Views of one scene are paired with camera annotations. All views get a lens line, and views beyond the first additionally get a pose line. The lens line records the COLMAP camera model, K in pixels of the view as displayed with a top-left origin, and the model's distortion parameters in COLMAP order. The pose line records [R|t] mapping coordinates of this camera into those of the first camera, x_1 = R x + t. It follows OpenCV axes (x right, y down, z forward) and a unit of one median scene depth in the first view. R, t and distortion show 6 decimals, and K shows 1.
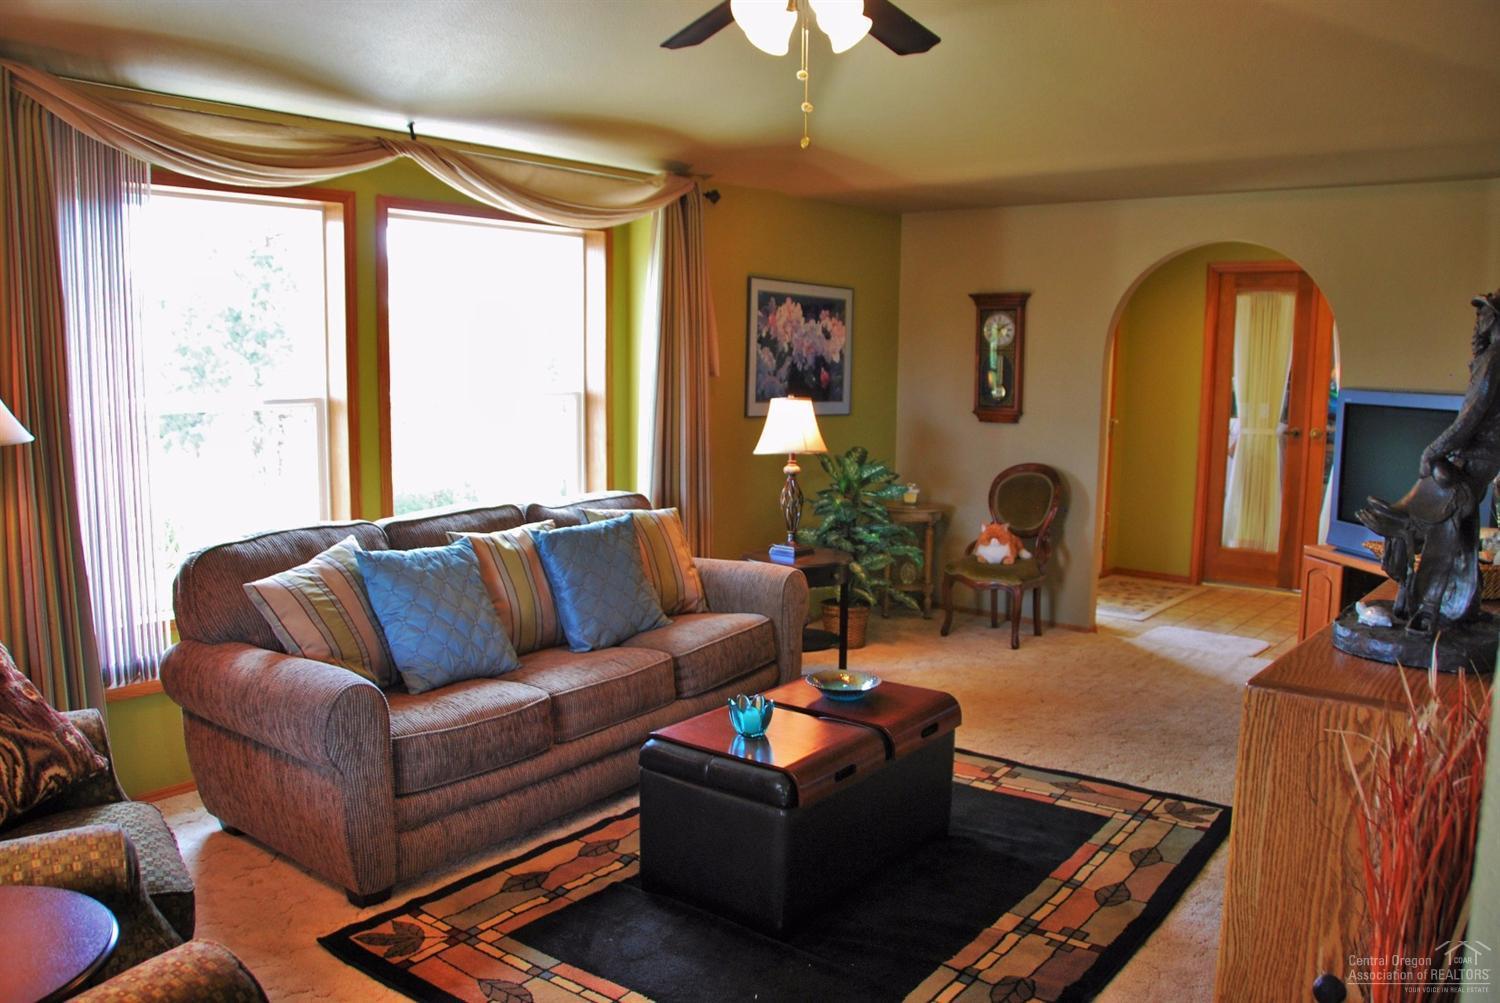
lens RADIAL K [[1189.5, 0, 750.0], [0, 1189.5, 501.5], [0, 0, 1]] dist [0.001053, -0.000024]
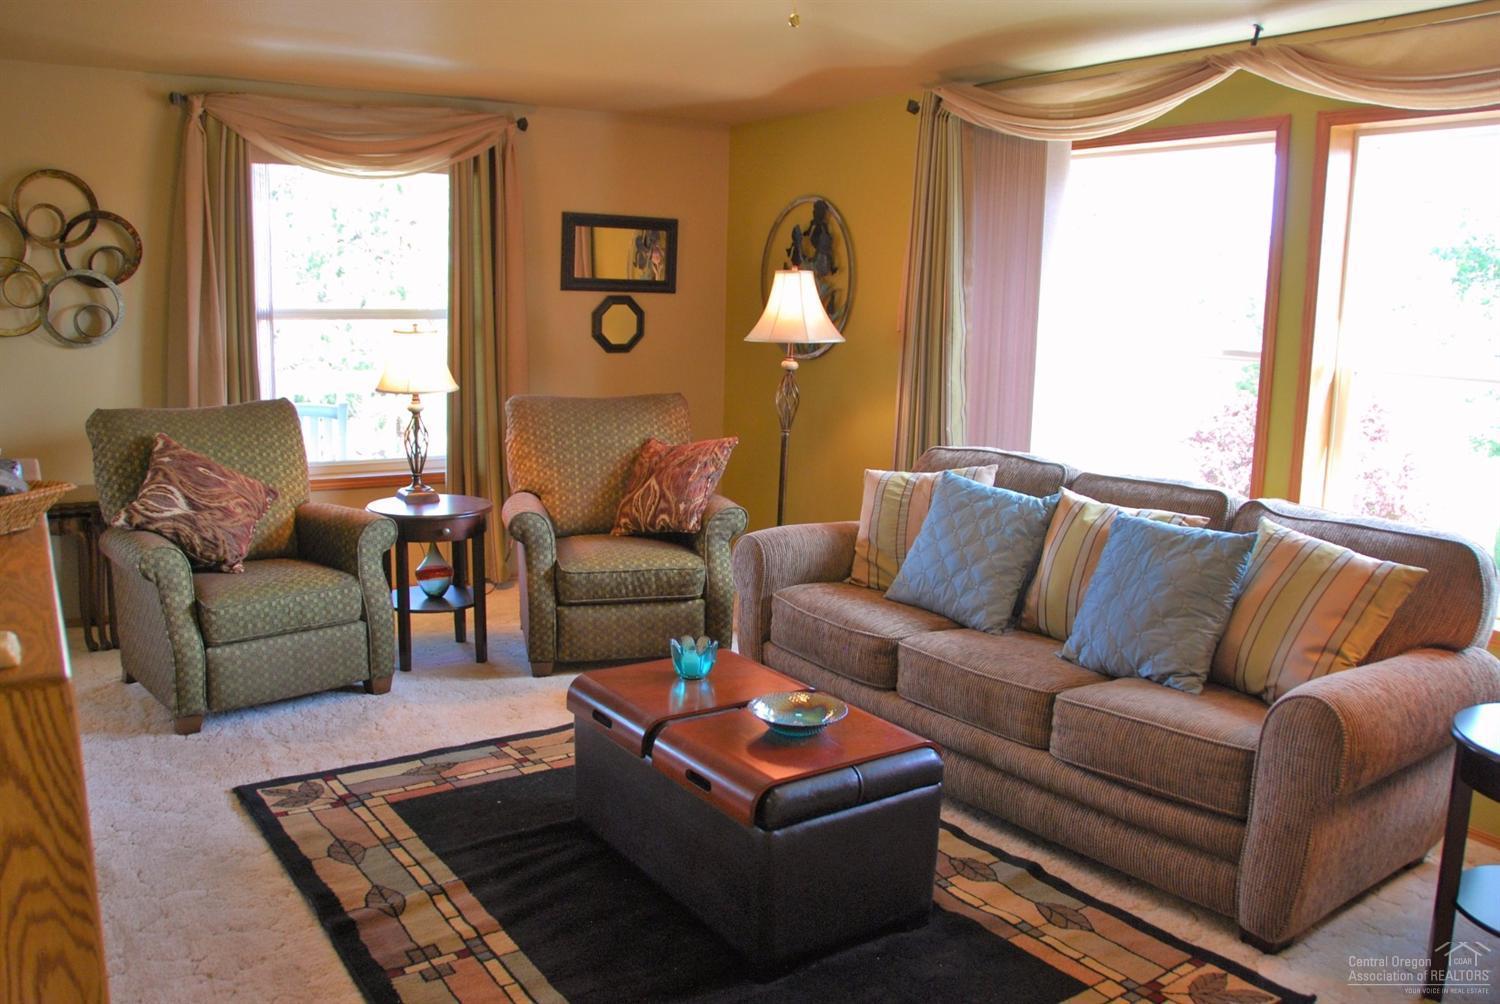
lens RADIAL K [[1201.1, 0, 750.0], [0, 1201.1, 502.0], [0, 0, 1]] dist [-0.085616, 0.000738]
pose [[-0.325555, 0.058235, -0.943728, 0.816205], [-0.179135, 0.976226, 0.122036, -0.029459], [0.928399, 0.208784, -0.307384, 1.264710]]
